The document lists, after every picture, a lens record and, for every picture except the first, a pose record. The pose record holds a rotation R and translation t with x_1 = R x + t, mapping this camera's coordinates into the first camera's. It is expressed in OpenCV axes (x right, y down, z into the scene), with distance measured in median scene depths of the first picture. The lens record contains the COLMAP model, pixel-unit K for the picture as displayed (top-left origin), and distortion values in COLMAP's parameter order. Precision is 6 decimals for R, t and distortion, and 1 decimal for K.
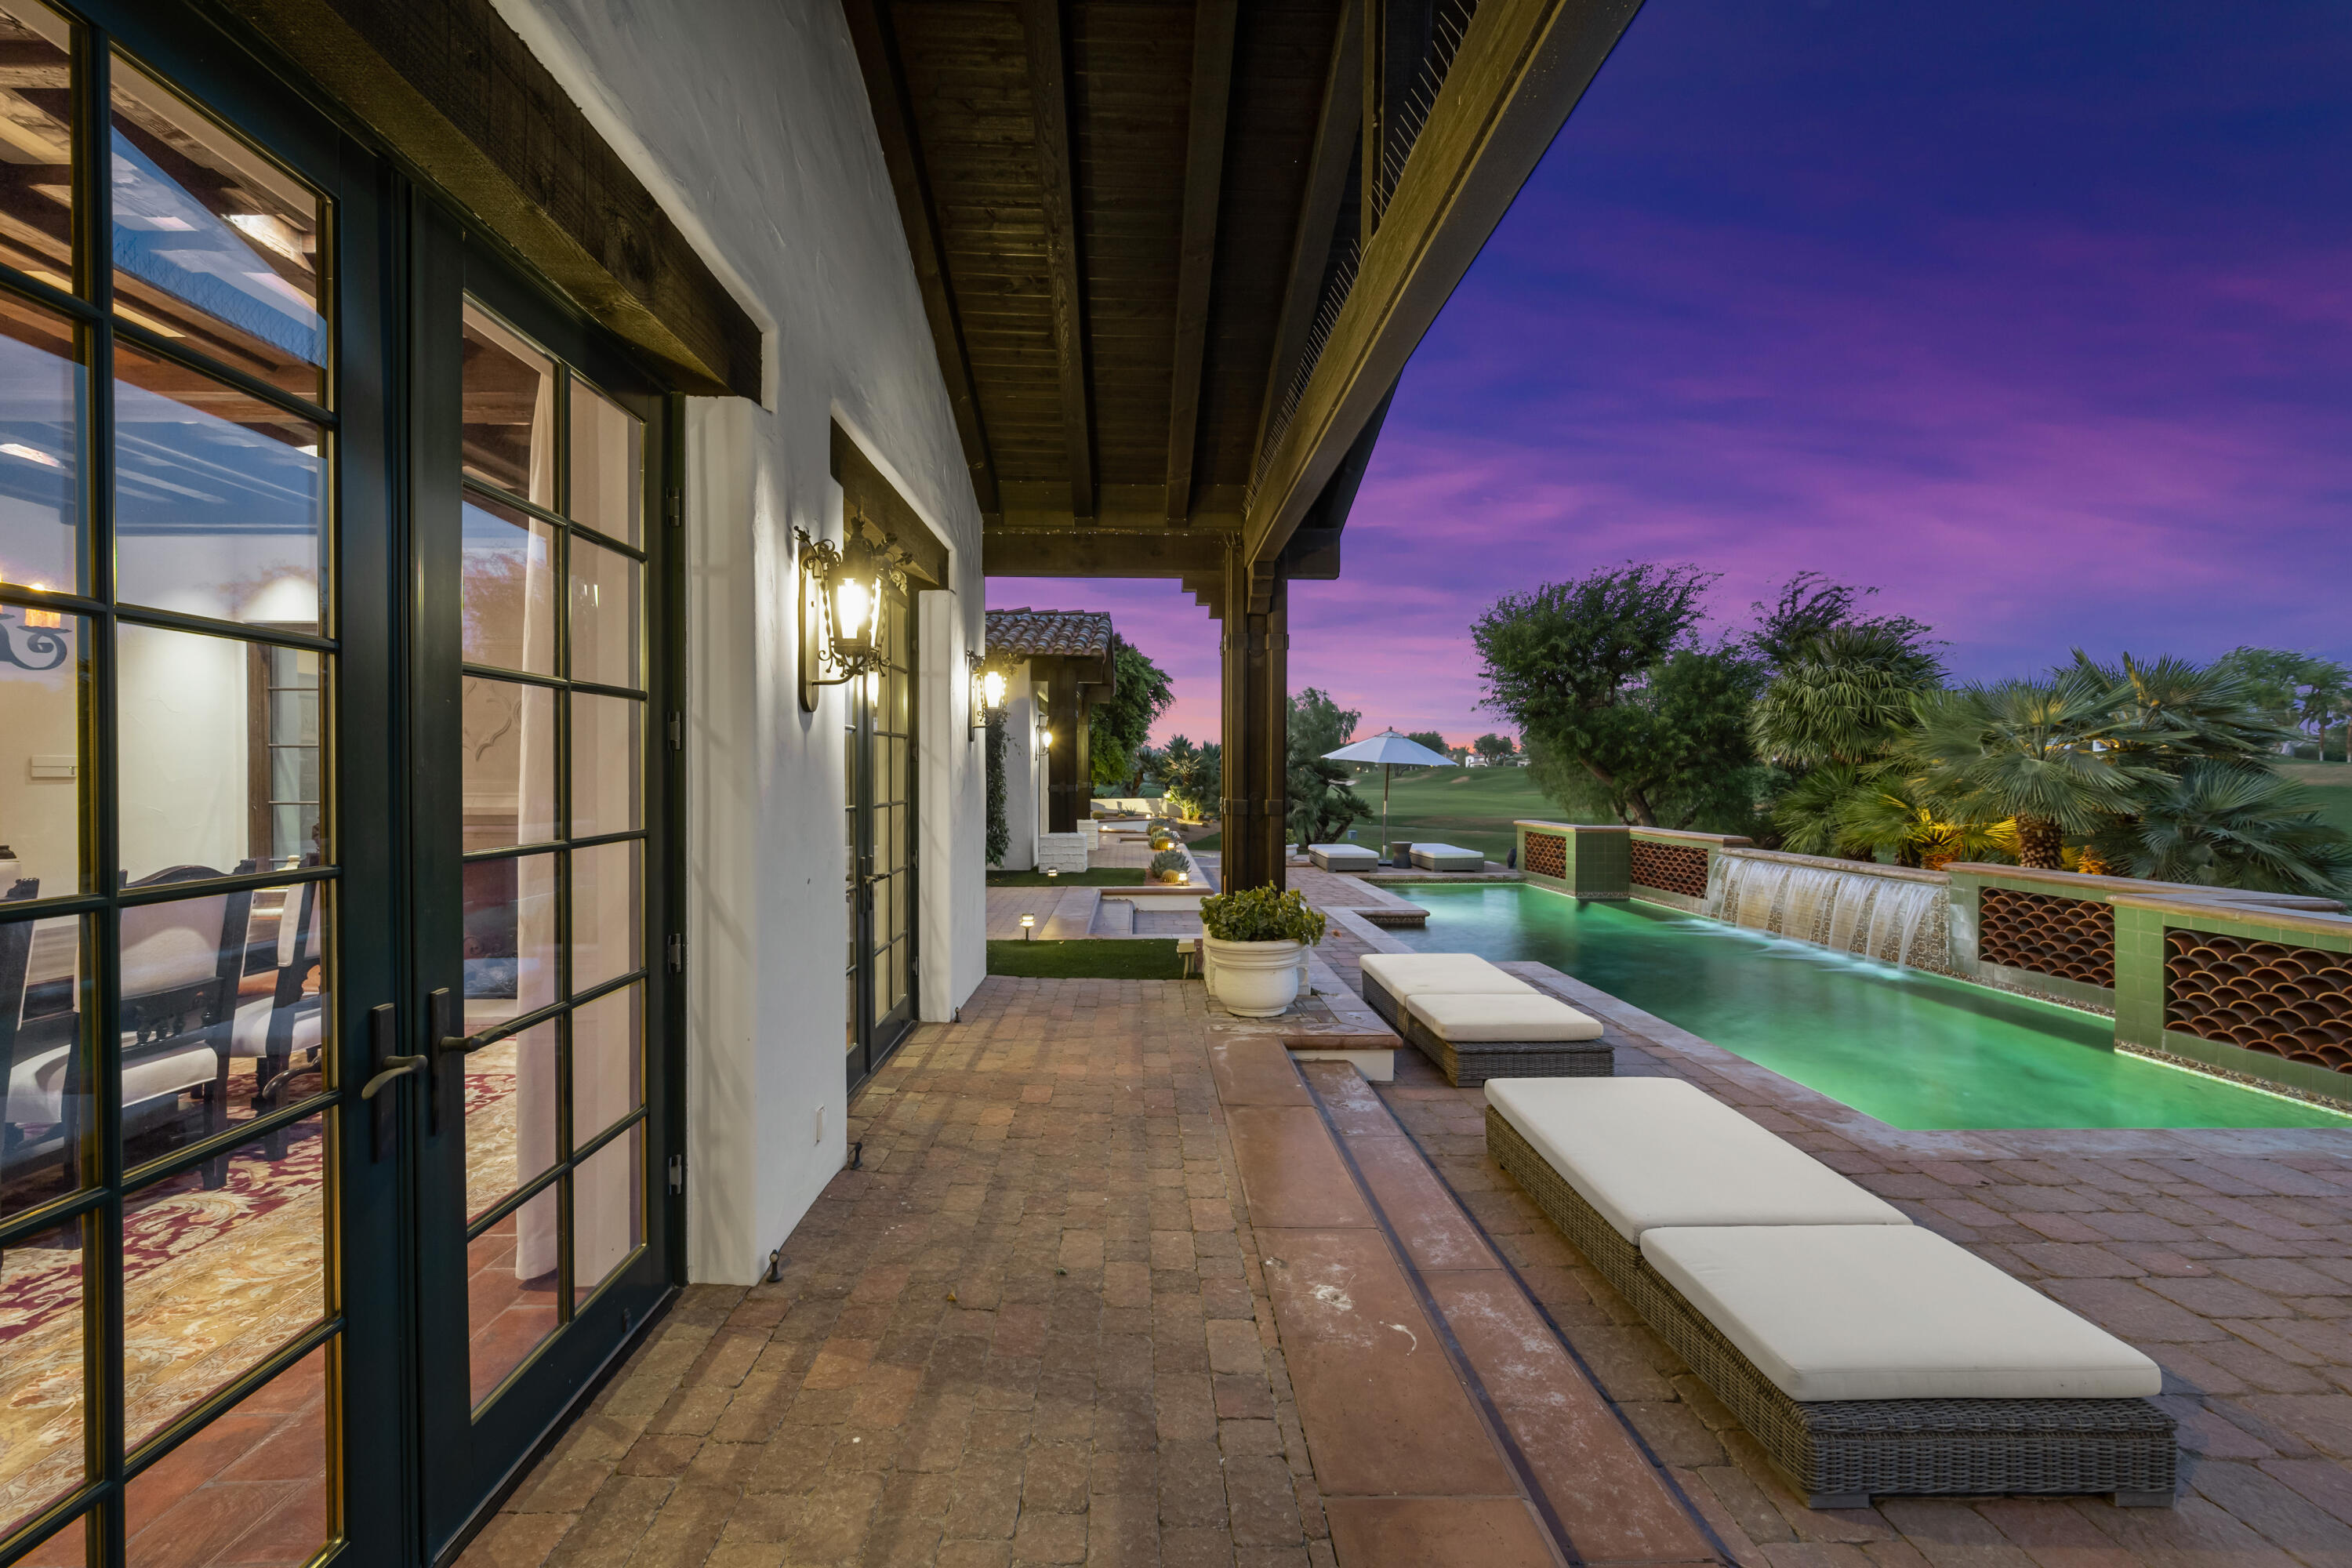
lens RADIAL K [[939.3, 0, 1154.1], [0, 939.3, 785.4], [0, 0, 1]] dist [0.000997, -0.000065]
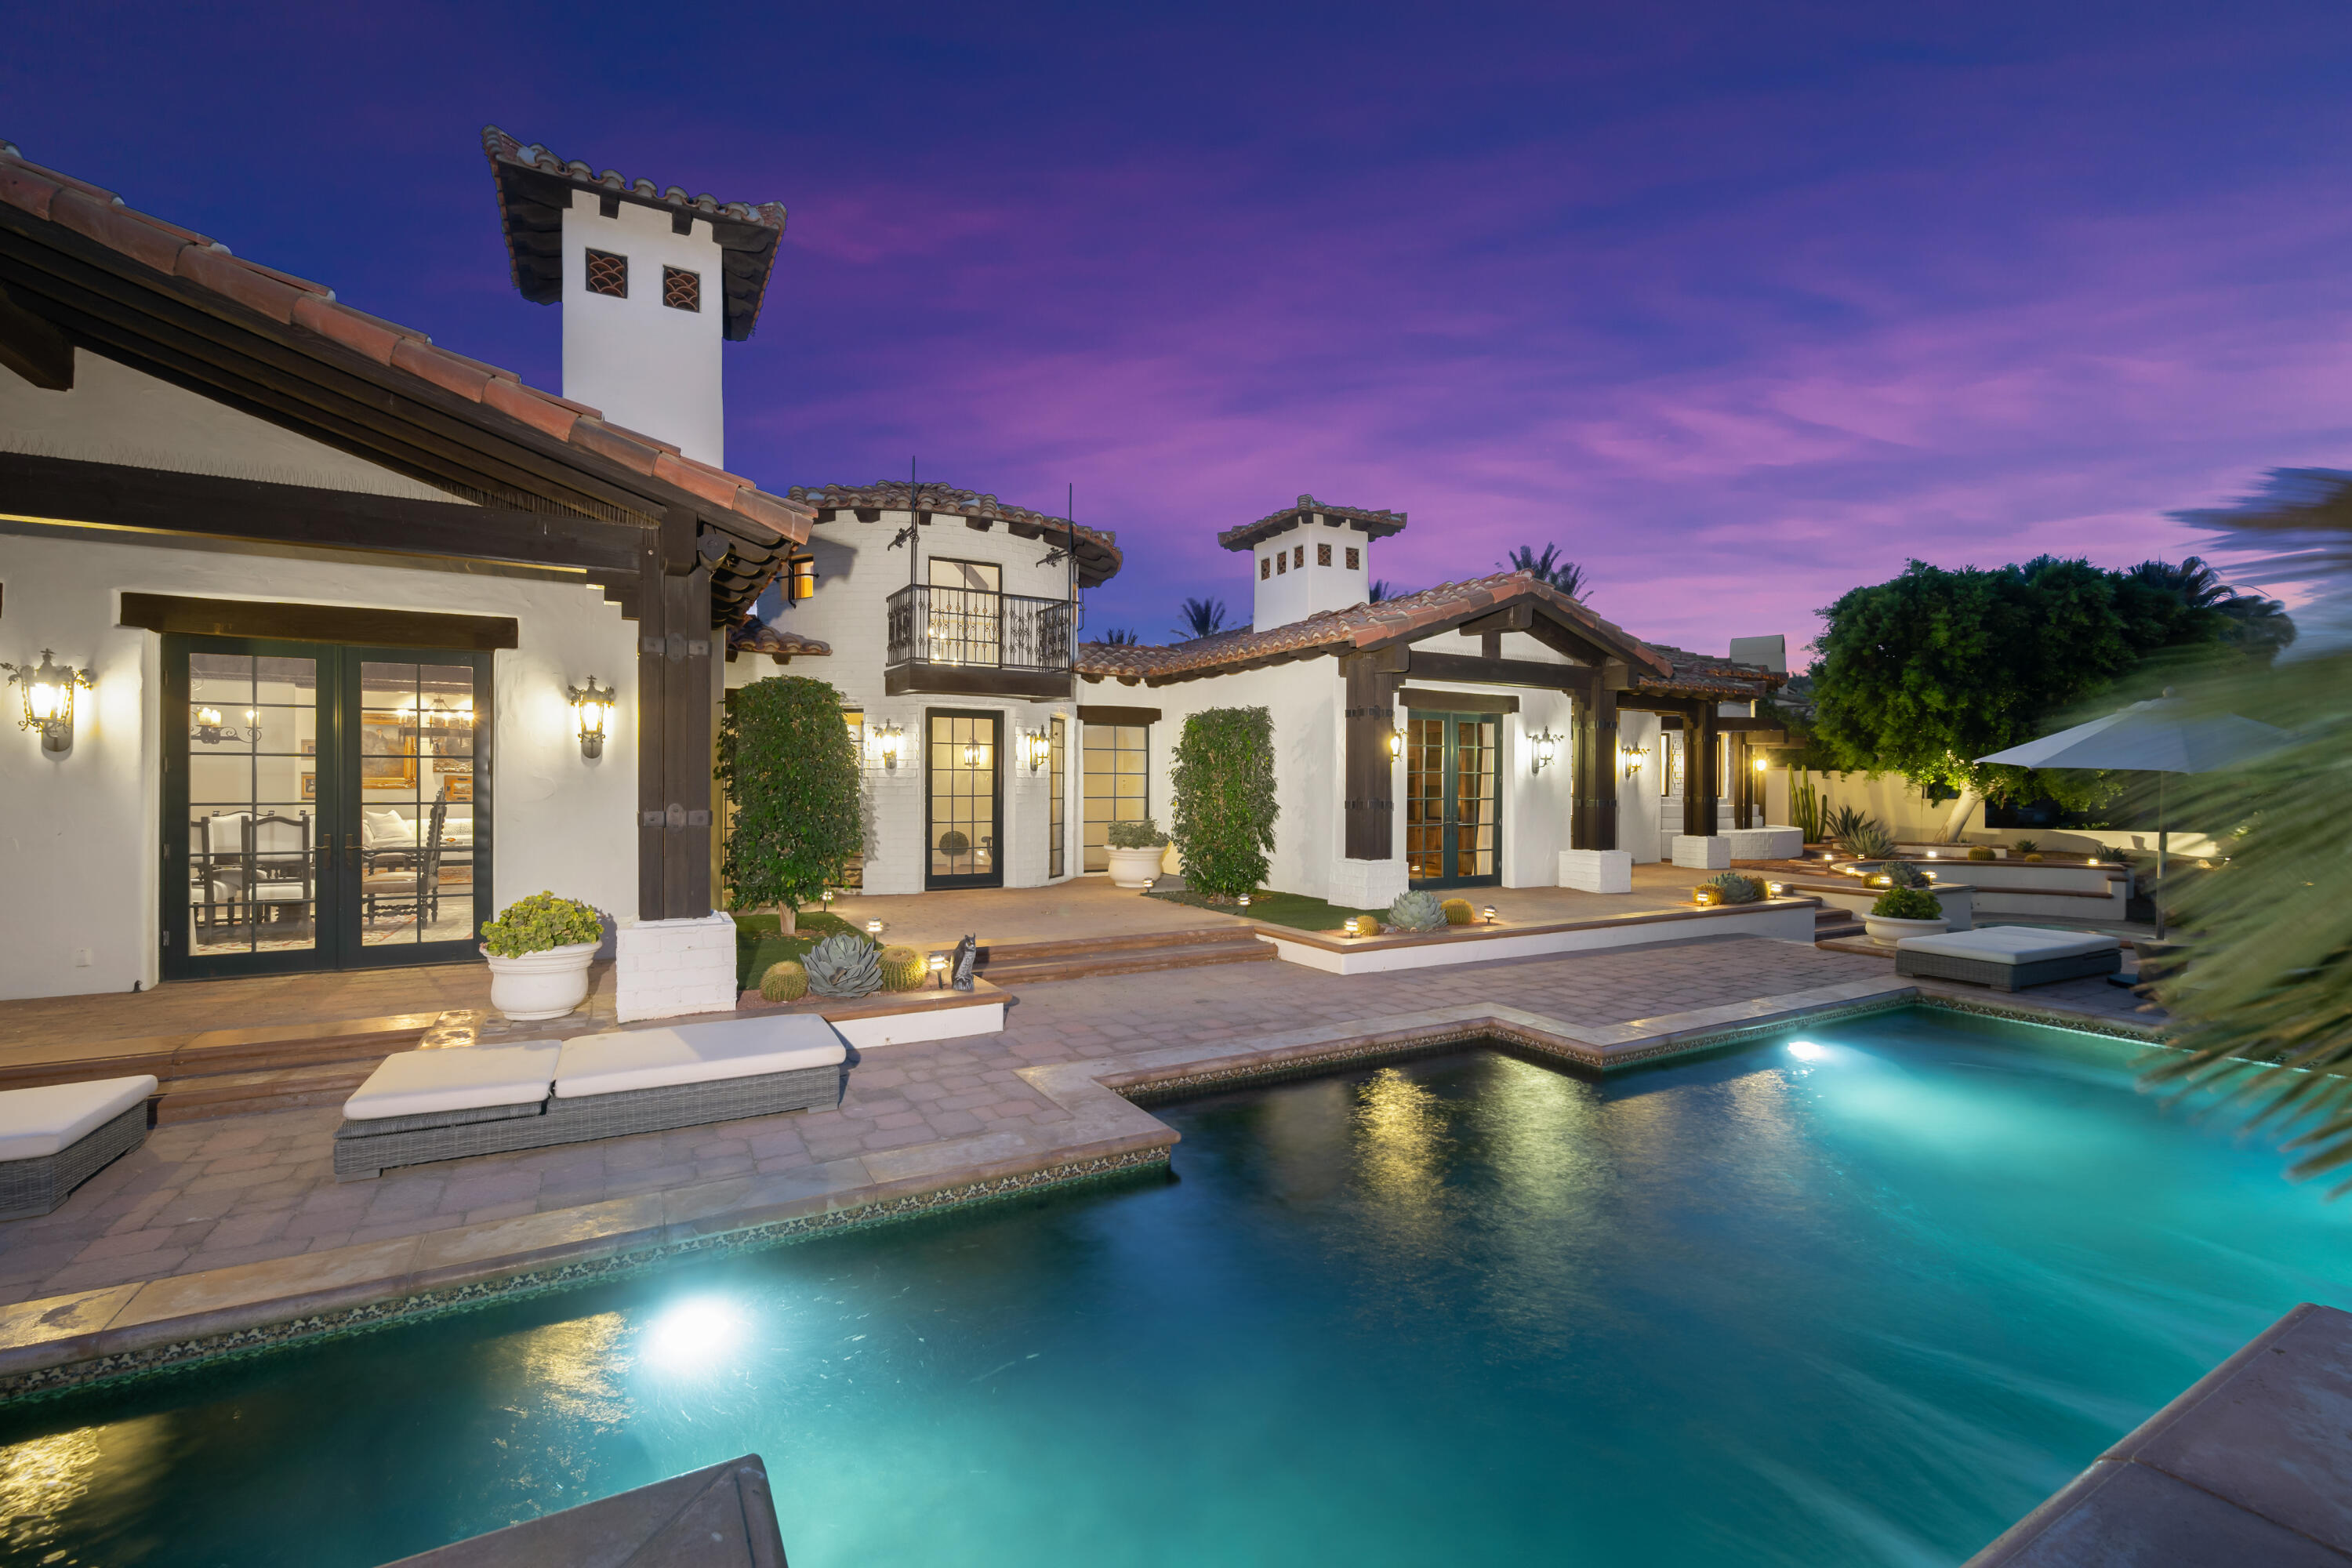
lens RADIAL K [[973.6, 0, 1176.0], [0, 973.6, 784.0], [0, 0, 1]] dist [-0.001647, 0.000030]
pose [[0.464150, -0.001085, -0.885756, 0.678599], [-0.015393, 0.999838, -0.009291, -0.005265], [0.885623, 0.017947, 0.464058, 0.540897]]
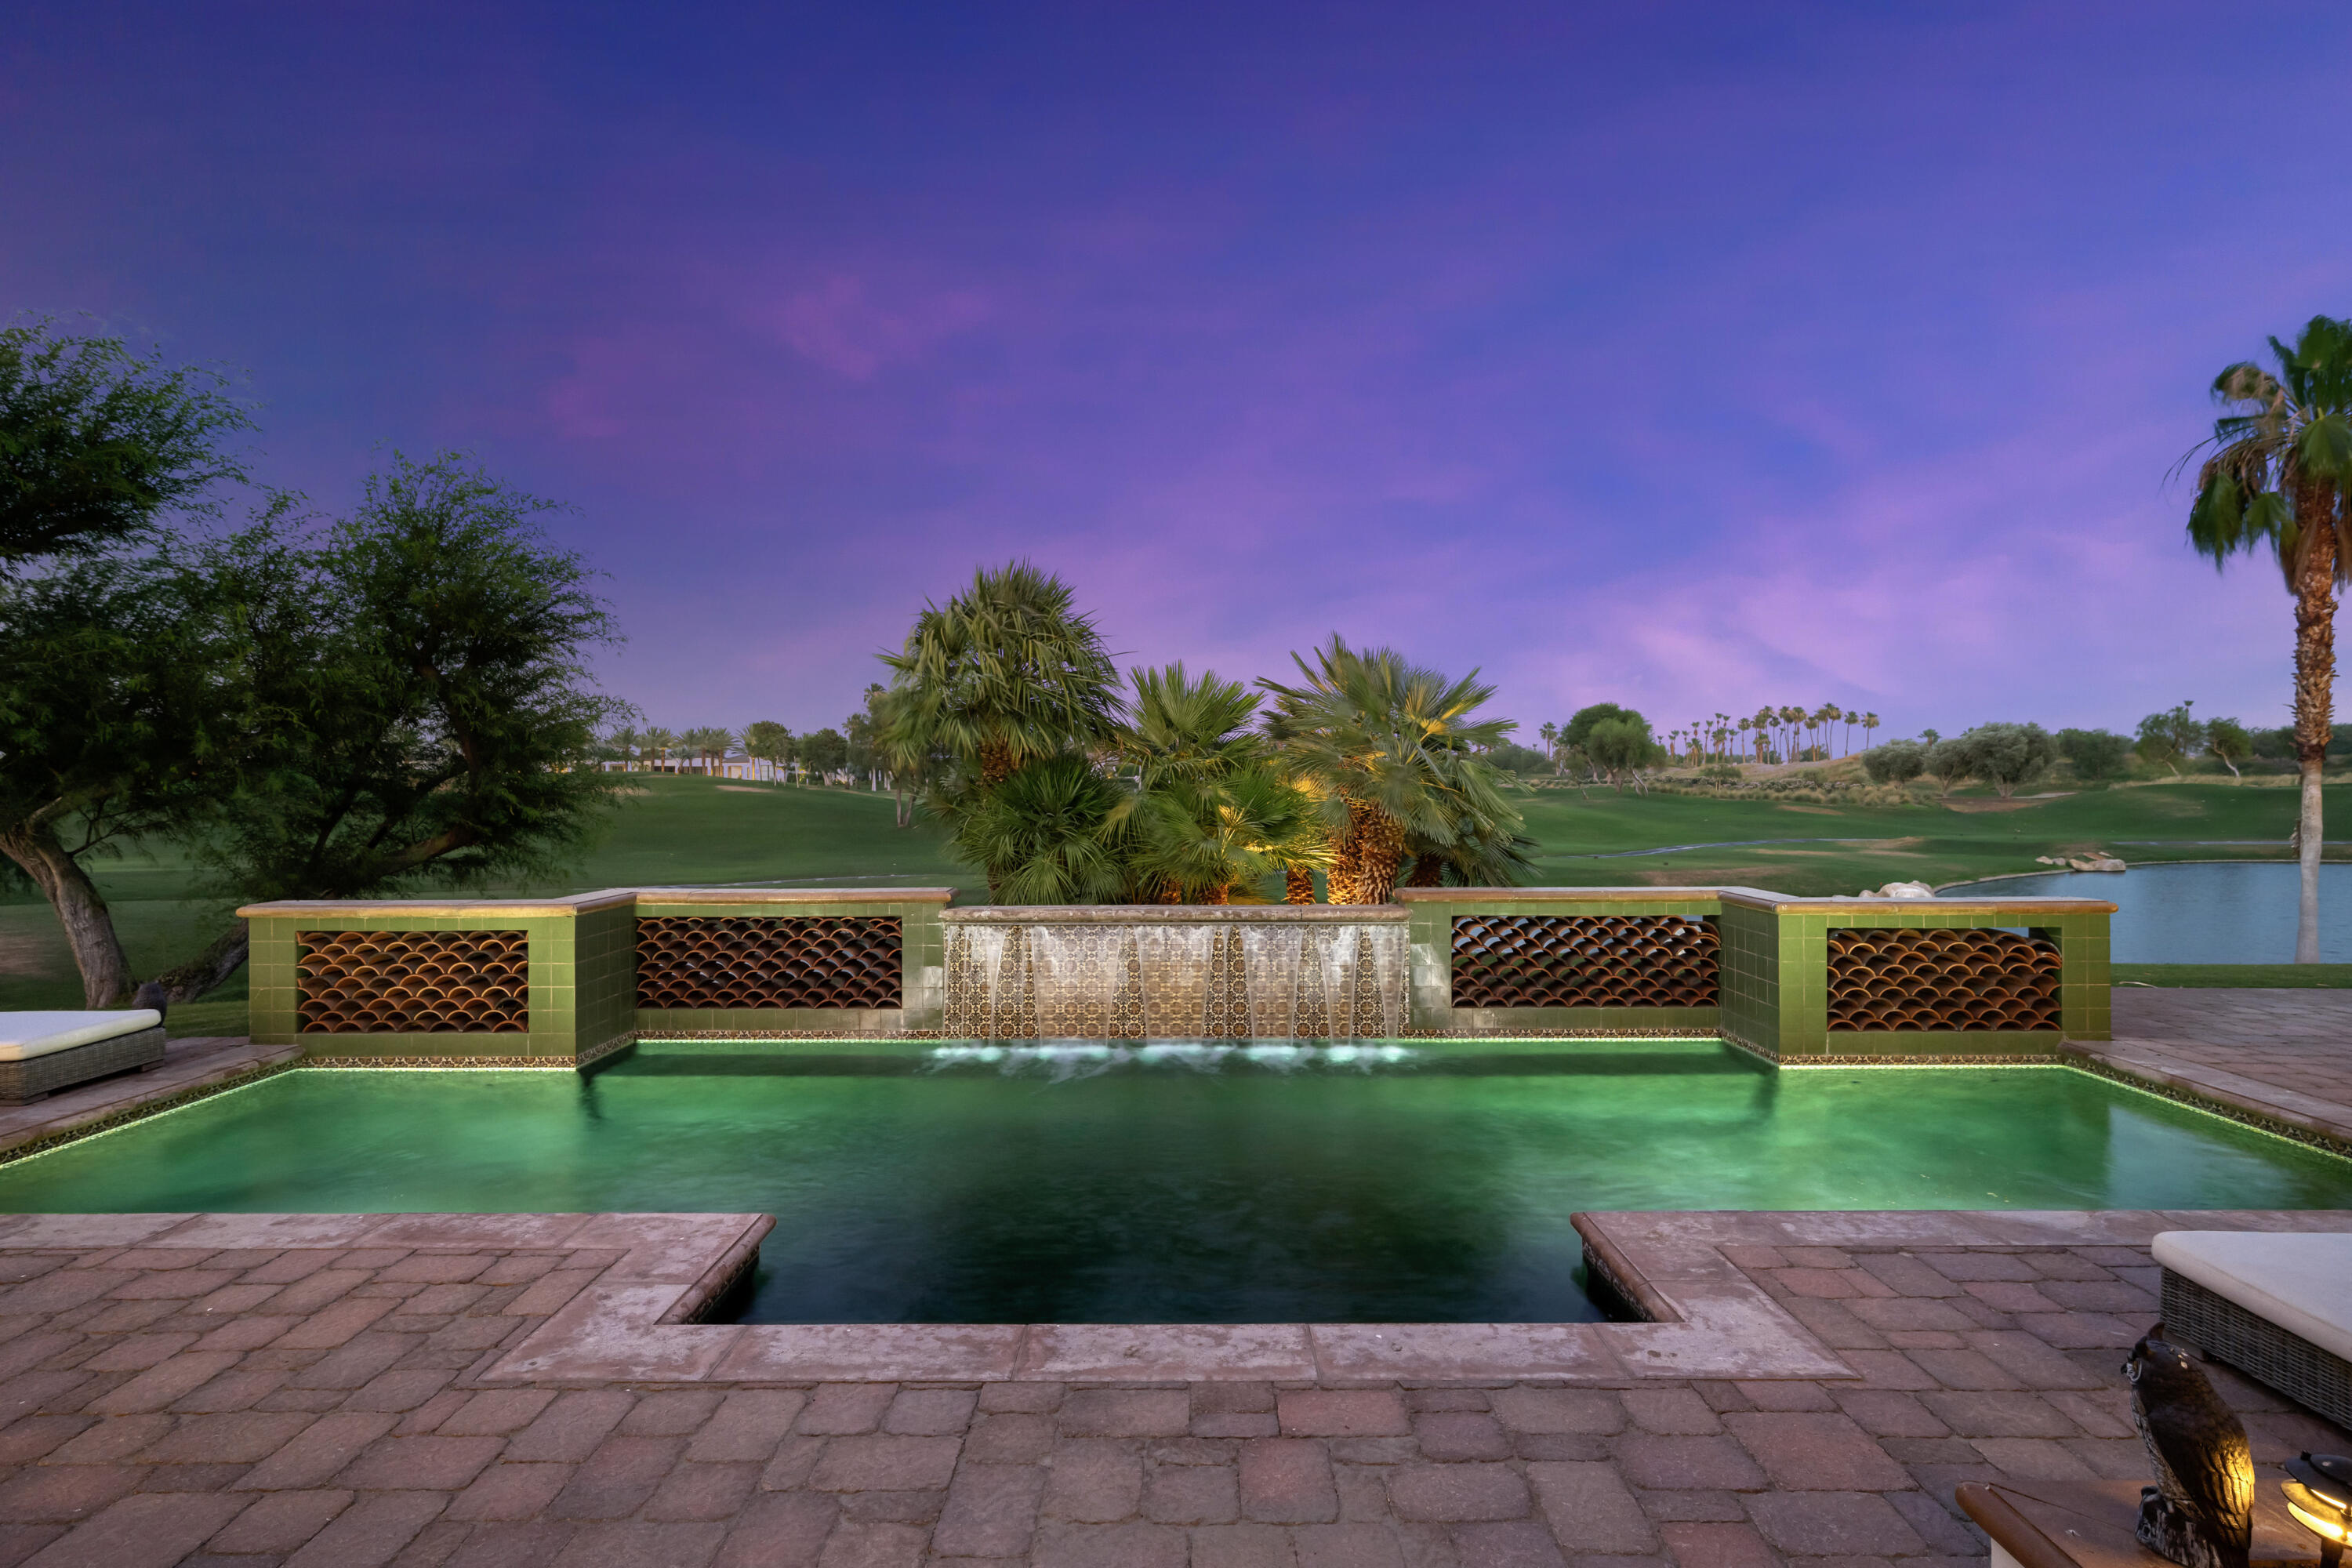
lens RADIAL K [[1167.1, 0, 1194.4], [0, 1167.1, 781.2], [0, 0, 1]] dist [-0.001527, -0.000031]
pose [[0.030362, -0.003542, 0.999533, -0.095241], [0.016596, 0.999858, 0.003039, -0.011402], [-0.999401, 0.016496, 0.030416, 0.854057]]
